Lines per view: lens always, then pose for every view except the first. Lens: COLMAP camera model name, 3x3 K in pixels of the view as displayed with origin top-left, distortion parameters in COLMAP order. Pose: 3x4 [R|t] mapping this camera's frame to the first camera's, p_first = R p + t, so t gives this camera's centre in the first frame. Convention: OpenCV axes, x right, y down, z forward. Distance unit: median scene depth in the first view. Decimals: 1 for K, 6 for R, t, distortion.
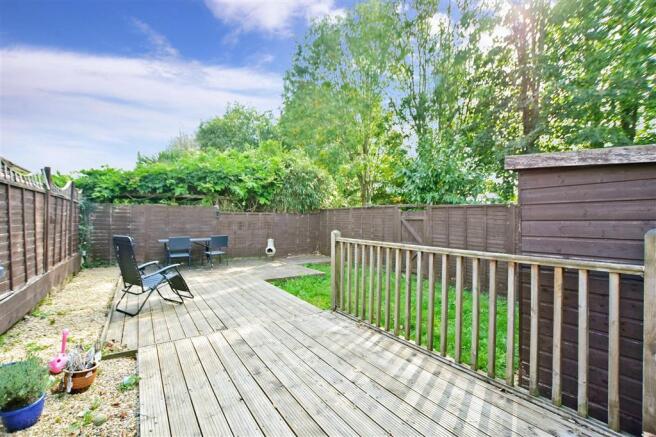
lens RADIAL K [[295.7, 0, 328.3], [0, 295.7, 218.4], [0, 0, 1]] dist [-0.004002, 0.000667]
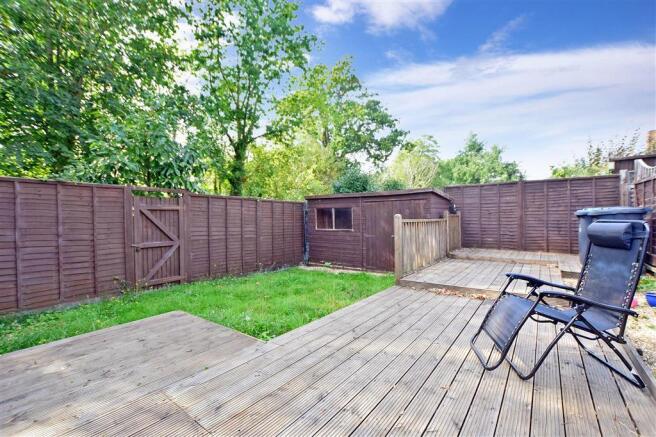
lens RADIAL K [[295.7, 0, 328.4], [0, 295.7, 218.7], [0, 0, 1]] dist [-0.004002, 0.000667]
pose [[-0.351999, -0.002079, 0.935998, -0.842321], [0.007675, 0.999958, 0.005107, 0.040411], [-0.935969, 0.008981, -0.351968, 1.389974]]
